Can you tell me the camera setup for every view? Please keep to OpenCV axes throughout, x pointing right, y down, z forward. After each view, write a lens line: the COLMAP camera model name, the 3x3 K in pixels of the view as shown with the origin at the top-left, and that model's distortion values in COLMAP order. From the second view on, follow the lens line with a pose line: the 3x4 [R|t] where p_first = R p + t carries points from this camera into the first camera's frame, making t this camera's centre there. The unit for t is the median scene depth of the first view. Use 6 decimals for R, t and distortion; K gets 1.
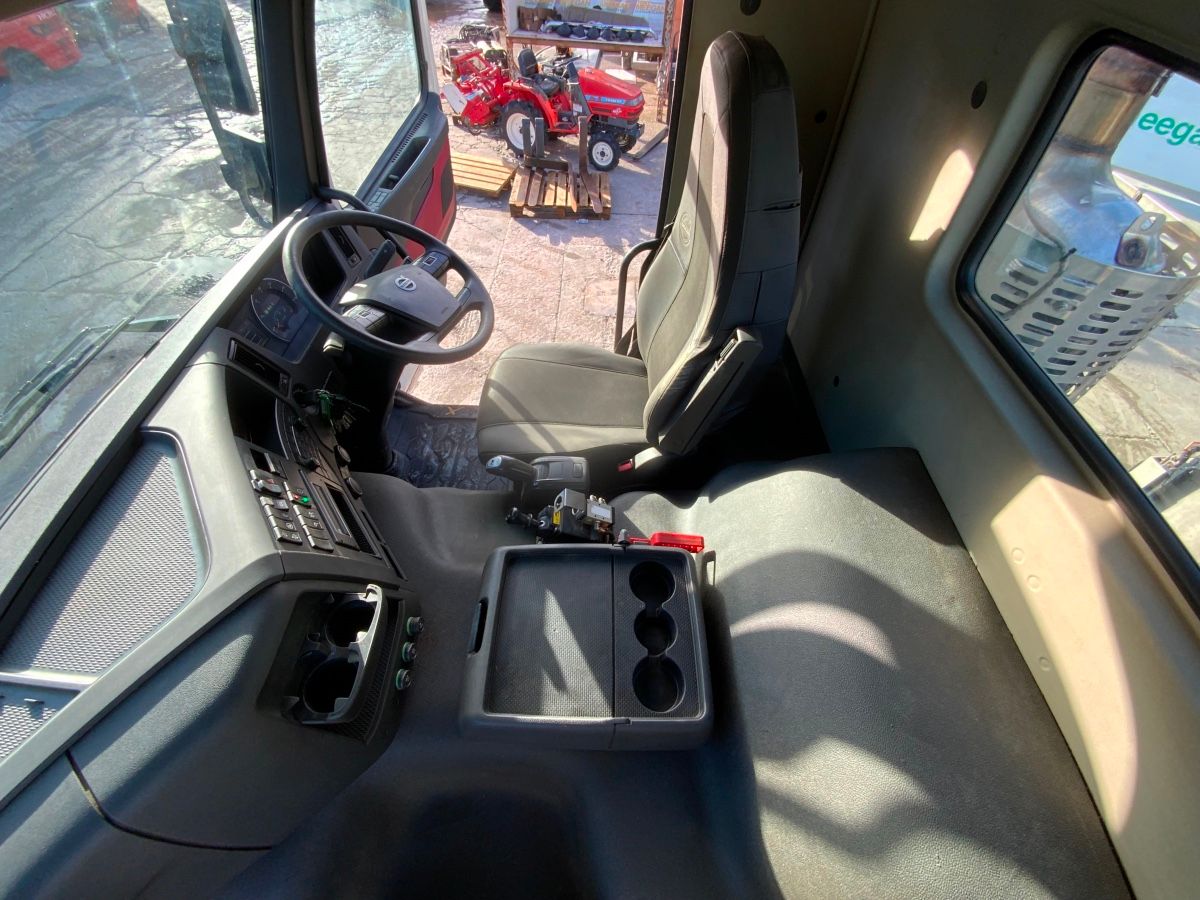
lens RADIAL K [[479.1, 0, 606.5], [0, 479.1, 452.6], [0, 0, 1]] dist [0.023494, -0.019585]
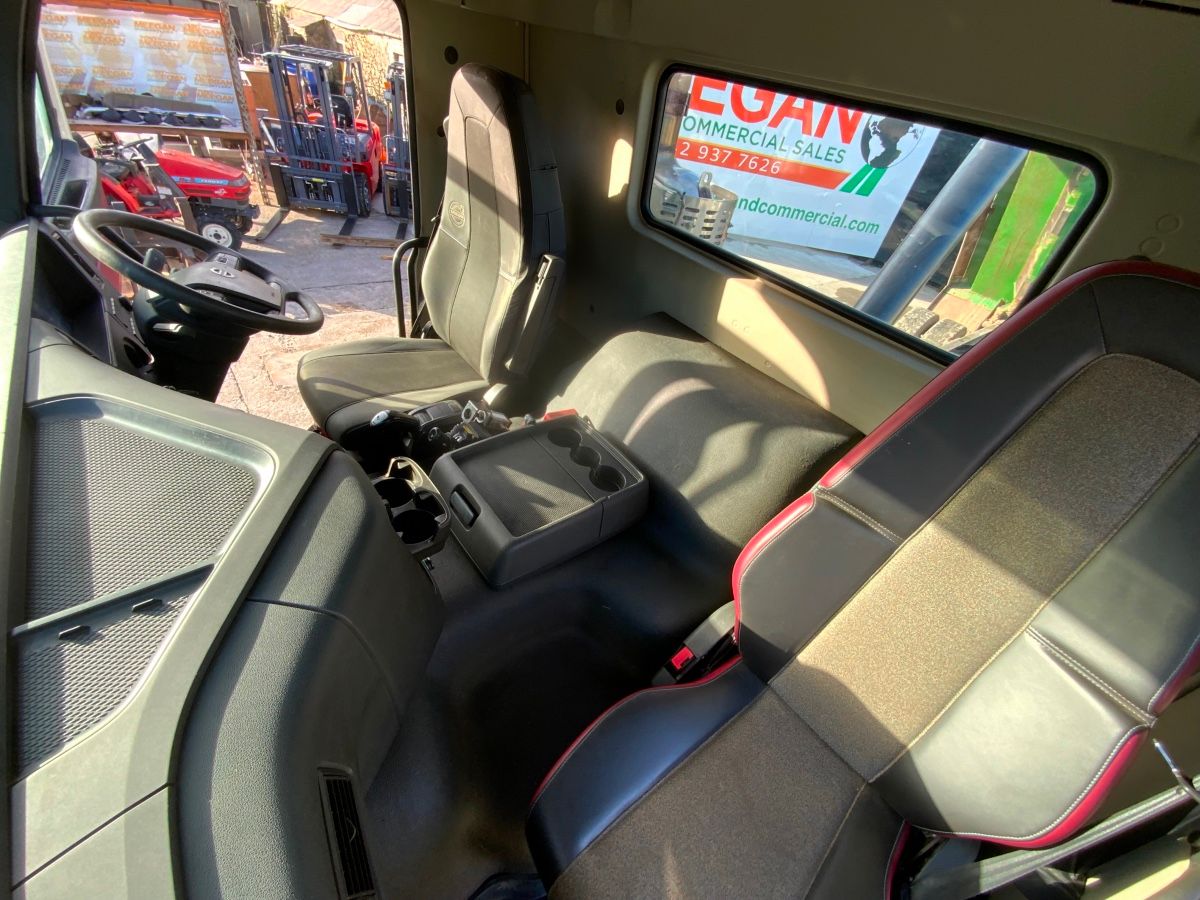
lens RADIAL K [[479.1, 0, 606.5], [0, 479.1, 452.6], [0, 0, 1]] dist [0.023494, -0.019585]
pose [[0.764033, -0.324510, 0.557626, -0.365700], [0.398893, 0.916906, -0.012952, 0.238273], [-0.507088, 0.232329, 0.829991, -0.101906]]
